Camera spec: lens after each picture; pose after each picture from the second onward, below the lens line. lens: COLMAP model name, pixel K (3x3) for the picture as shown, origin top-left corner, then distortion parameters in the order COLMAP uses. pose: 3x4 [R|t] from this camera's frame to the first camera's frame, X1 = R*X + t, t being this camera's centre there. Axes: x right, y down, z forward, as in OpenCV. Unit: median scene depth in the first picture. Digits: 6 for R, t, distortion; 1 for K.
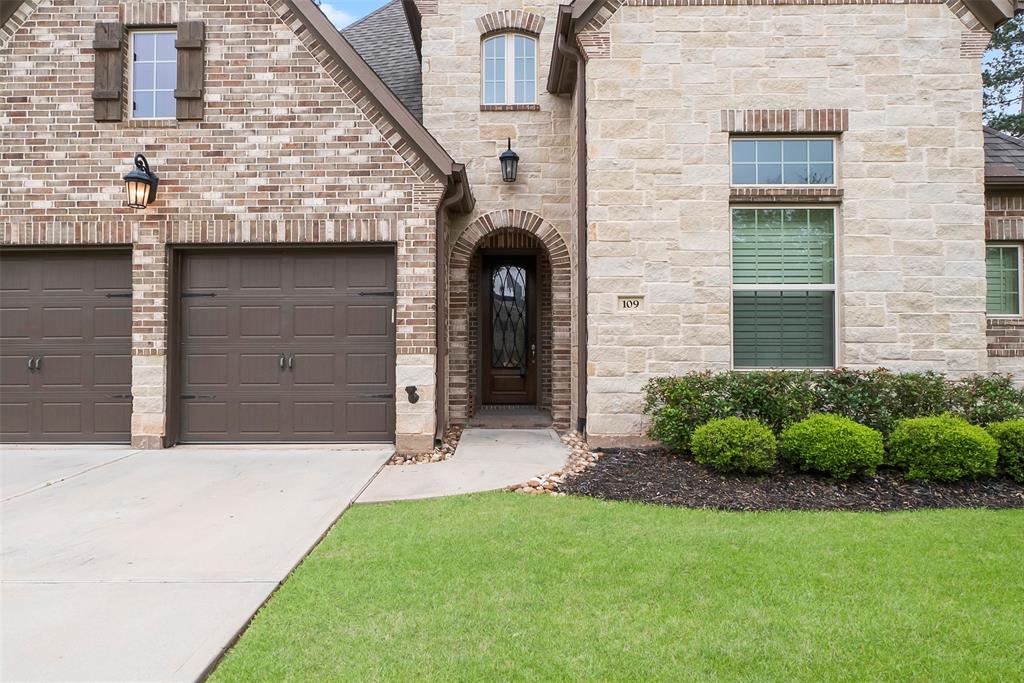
lens RADIAL K [[616.8, 0, 500.0], [0, 616.8, 319.3], [0, 0, 1]] dist [-0.008209, 0.001560]
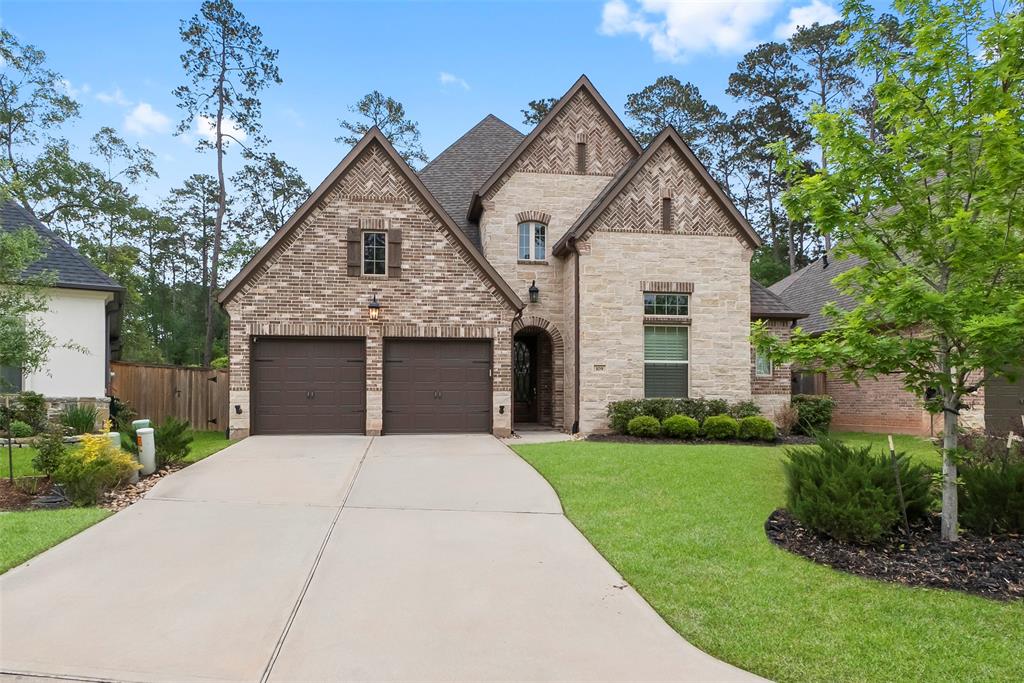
lens RADIAL K [[657.1, 0, 511.5], [0, 657.1, 343.8], [0, 0, 1]] dist [-0.008231, -0.000542]
pose [[0.987138, 0.017852, 0.158871, -0.465930], [-0.012358, 0.999293, -0.035505, -0.026289], [-0.159393, 0.033085, 0.986661, -1.245894]]
